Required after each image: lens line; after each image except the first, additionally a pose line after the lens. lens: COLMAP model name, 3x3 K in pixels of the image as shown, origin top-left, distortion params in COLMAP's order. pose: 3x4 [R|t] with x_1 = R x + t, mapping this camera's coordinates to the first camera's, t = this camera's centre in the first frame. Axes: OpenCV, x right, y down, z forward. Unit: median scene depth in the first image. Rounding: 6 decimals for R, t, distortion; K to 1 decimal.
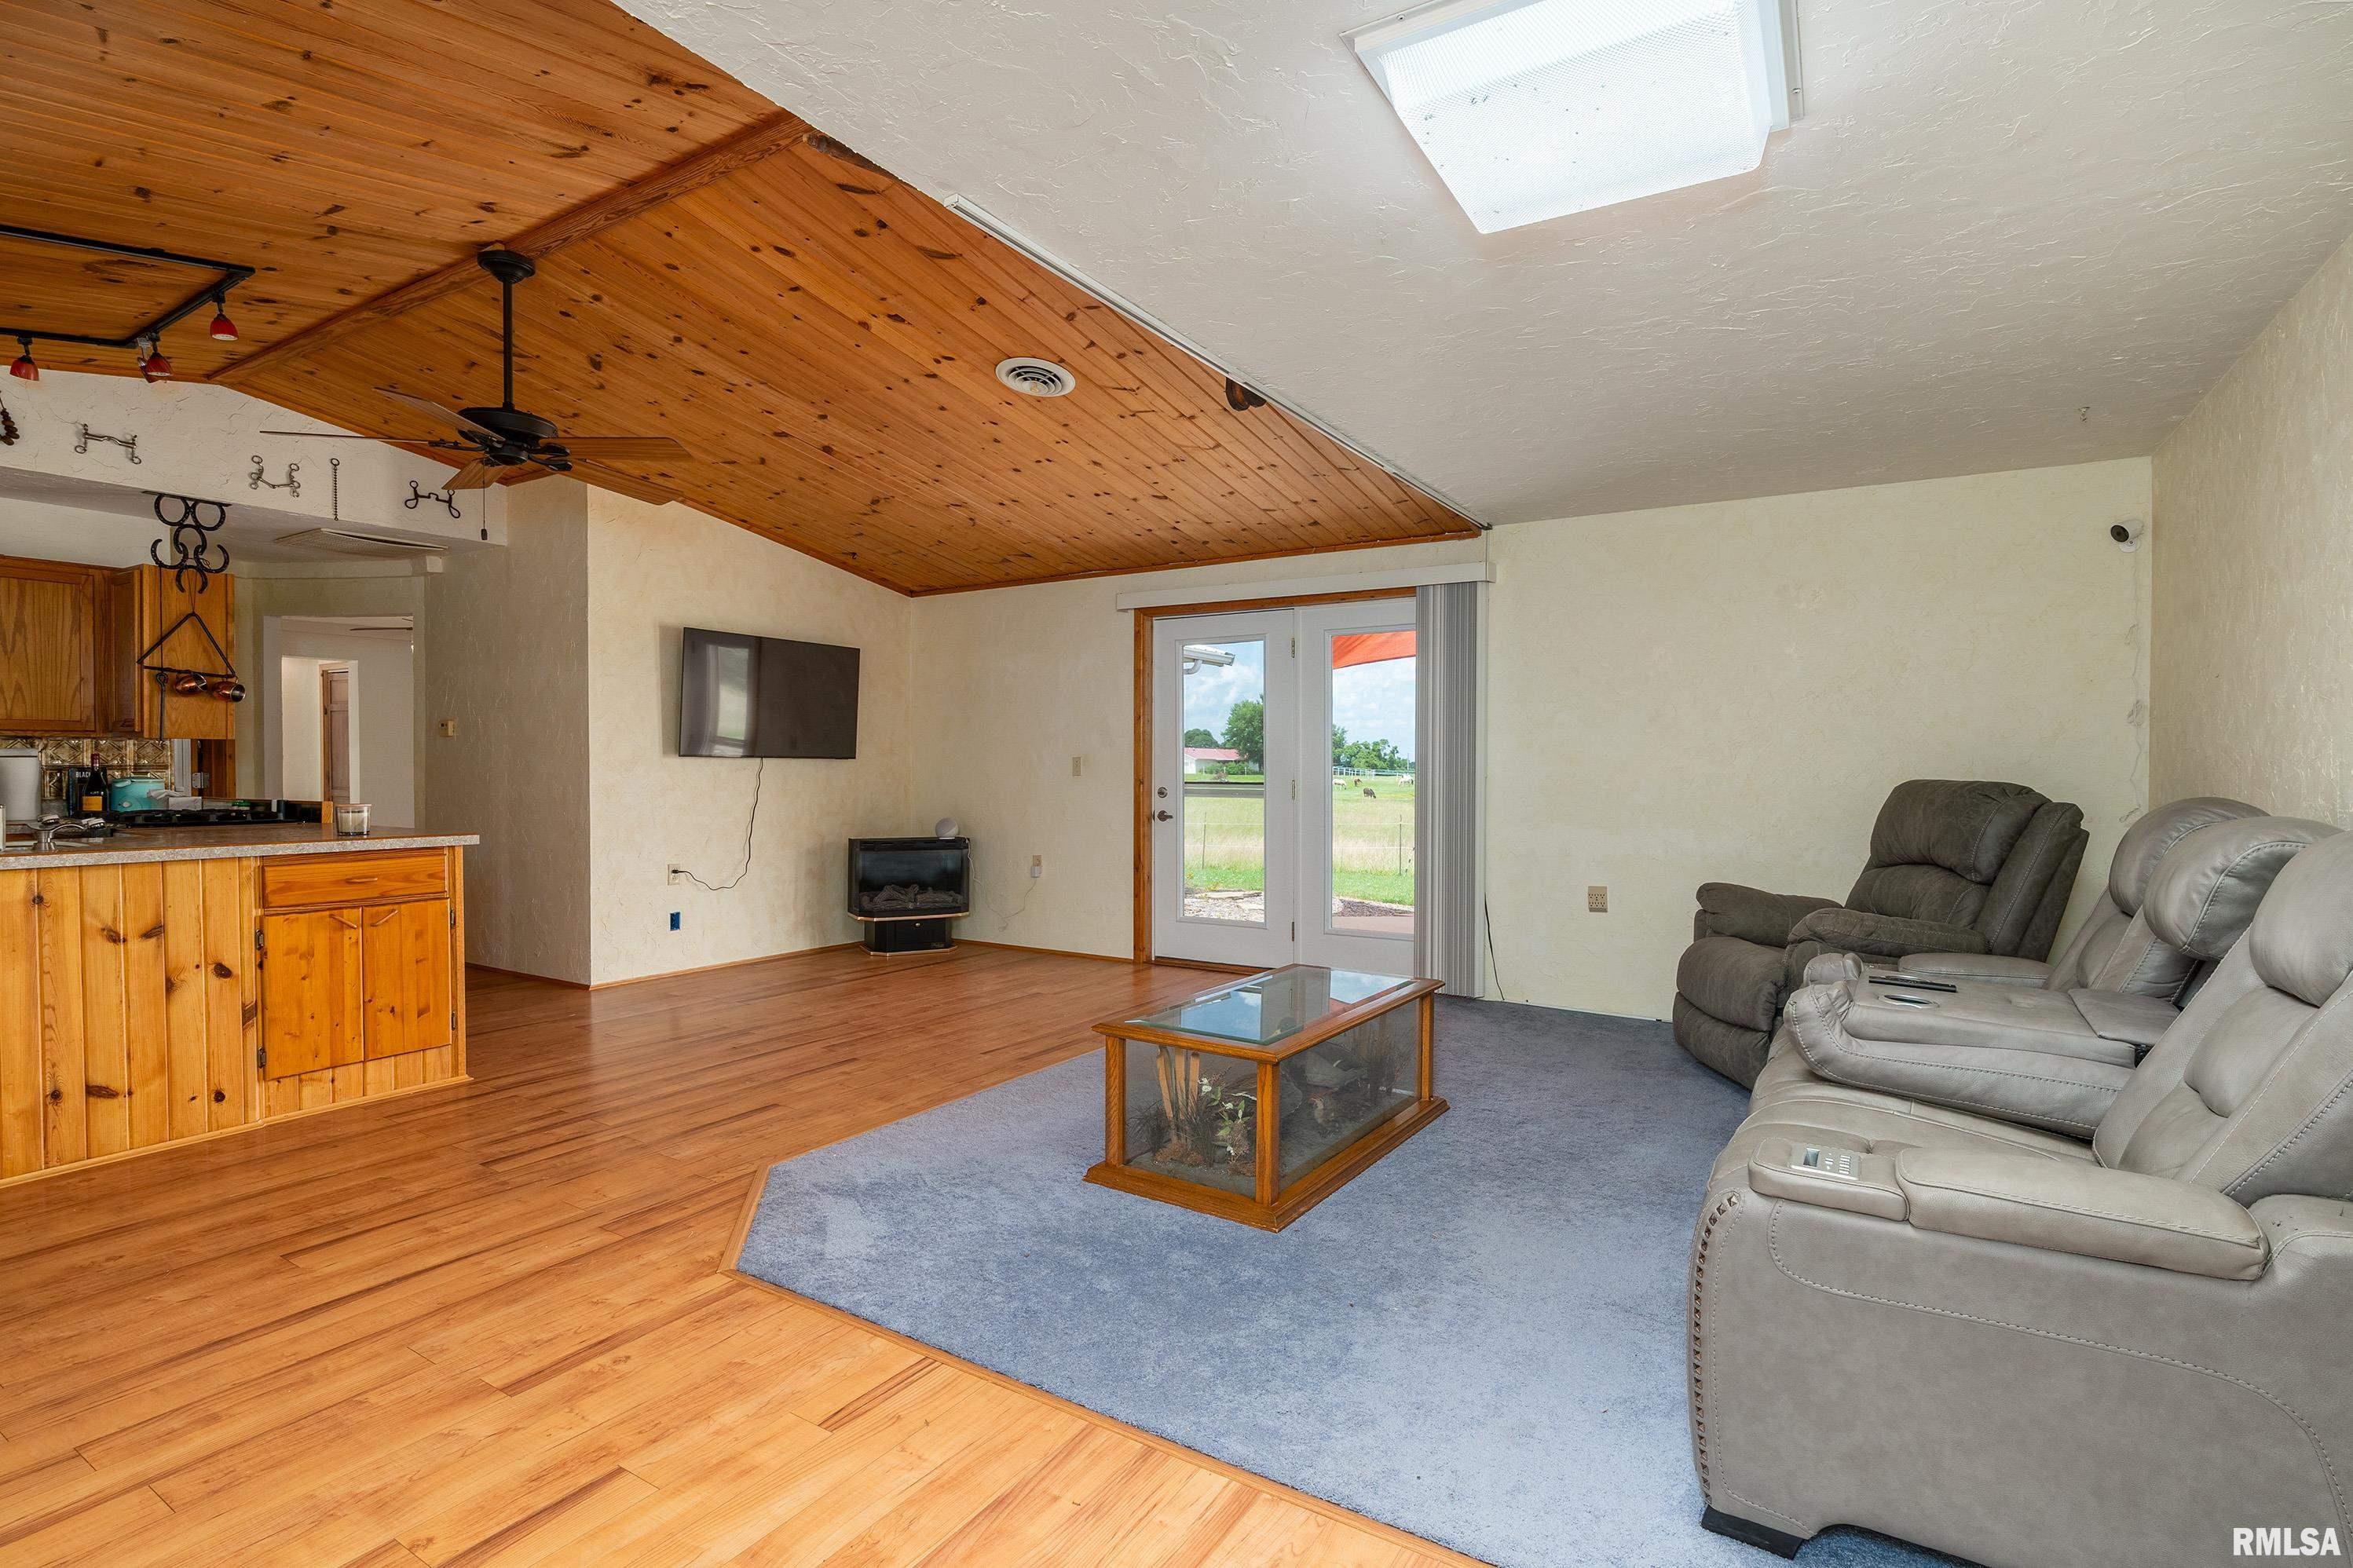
lens RADIAL K [[1100.6, 0, 1176.5], [0, 1100.6, 784.0], [0, 0, 1]] dist [0.000352, 0.000299]
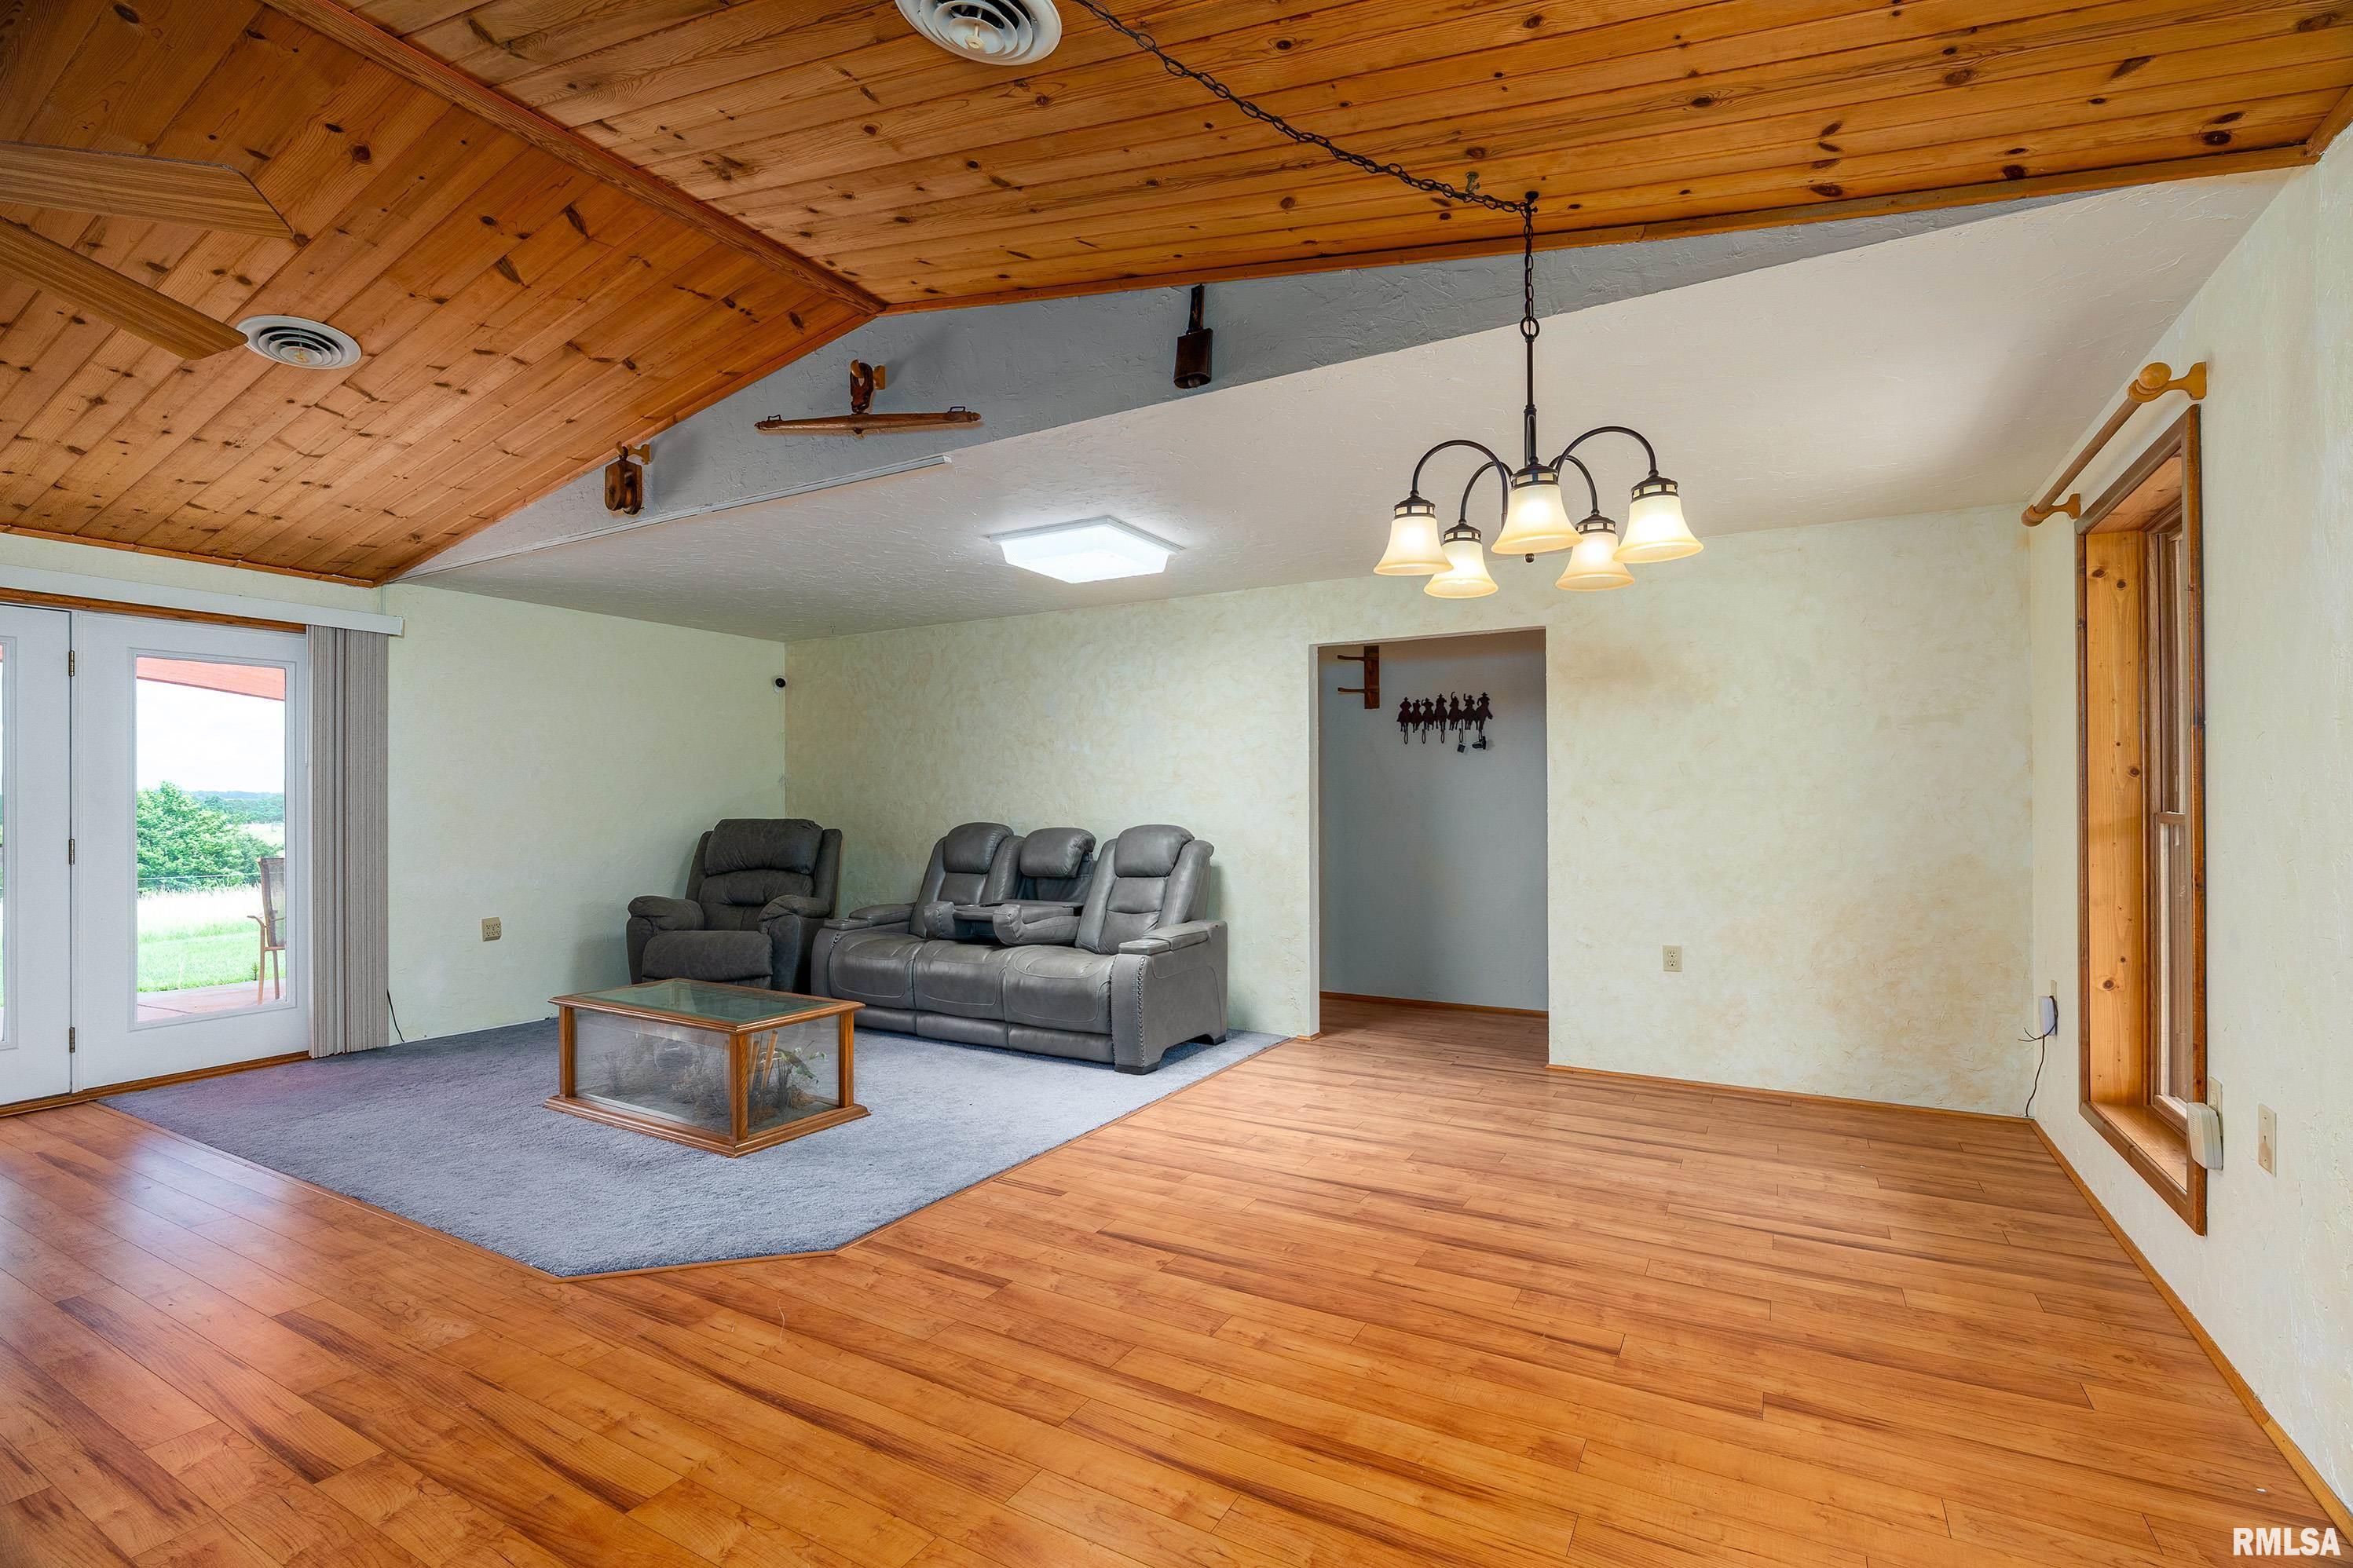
lens RADIAL K [[1048.5, 0, 1176.5], [0, 1048.5, 784.0], [0, 0, 1]] dist [-0.000431, -0.000041]
pose [[-0.029579, 0.015190, 0.999447, -1.763974], [0.024551, 0.999594, -0.014466, -0.033247], [-0.999261, 0.024110, -0.029940, 0.754653]]
